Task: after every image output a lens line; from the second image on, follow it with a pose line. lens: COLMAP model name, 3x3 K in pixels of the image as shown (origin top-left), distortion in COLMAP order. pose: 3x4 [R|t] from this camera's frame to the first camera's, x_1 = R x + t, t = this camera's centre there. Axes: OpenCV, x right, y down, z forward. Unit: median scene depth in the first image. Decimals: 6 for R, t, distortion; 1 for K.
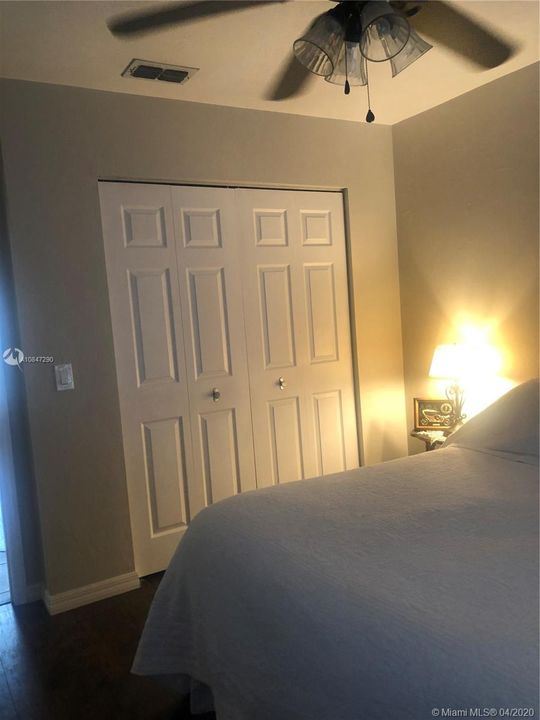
lens RADIAL K [[491.5, 0, 262.9], [0, 491.5, 342.5], [0, 0, 1]] dist [0.002197, -0.000113]
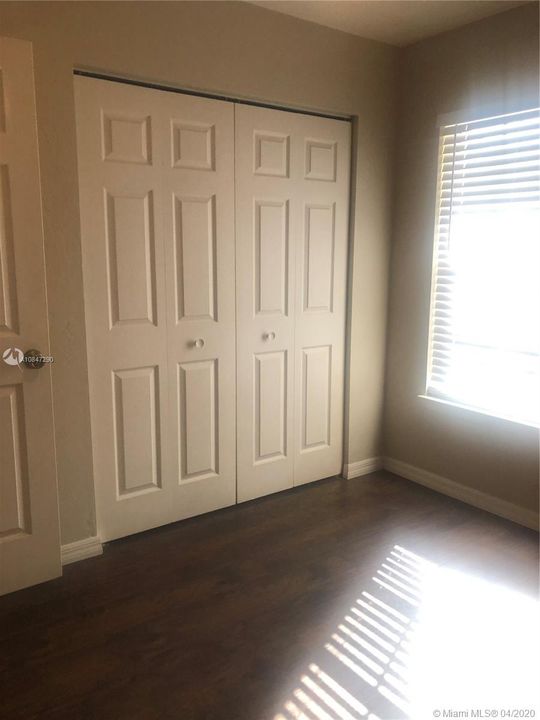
lens RADIAL K [[603.0, 0, 270.2], [0, 603.0, 360.2], [0, 0, 1]] dist [-0.001331, -0.006166]
pose [[0.982450, 0.045107, 0.180989, -0.163515], [-0.064522, 0.992601, 0.102859, 0.017932], [-0.175010, -0.112731, 0.978092, -0.081951]]
